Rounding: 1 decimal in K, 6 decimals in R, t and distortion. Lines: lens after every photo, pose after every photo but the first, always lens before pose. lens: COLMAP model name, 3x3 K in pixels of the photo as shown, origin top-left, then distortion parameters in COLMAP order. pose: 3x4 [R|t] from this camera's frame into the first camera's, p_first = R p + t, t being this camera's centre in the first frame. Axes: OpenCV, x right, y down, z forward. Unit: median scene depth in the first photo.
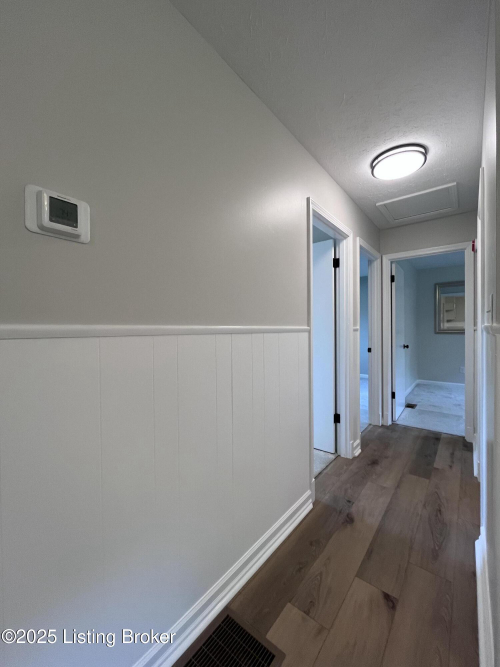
lens RADIAL K [[274.3, 0, 250.0], [0, 274.3, 333.5], [0, 0, 1]] dist [-0.000797, -0.000026]
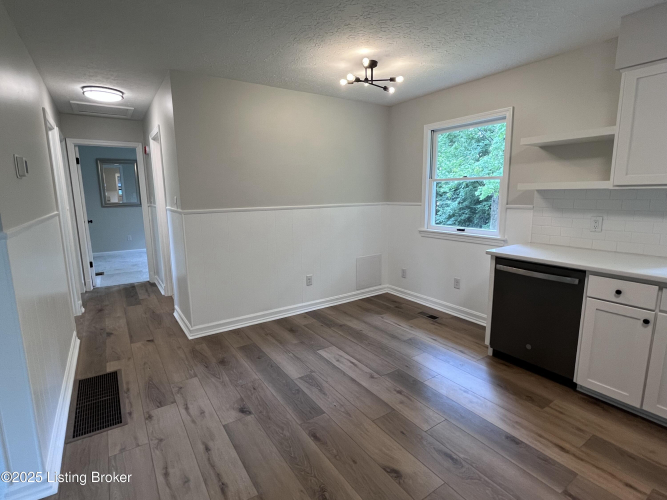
lens RADIAL K [[336.5, 0, 333.5], [0, 336.5, 250.0], [0, 0, 1]] dist [0.000510, 0.000427]
pose [[0.296310, -0.152601, 0.942822, -0.744368], [0.017177, 0.987845, 0.154490, -0.053787], [-0.954937, -0.029582, 0.295330, -0.580638]]
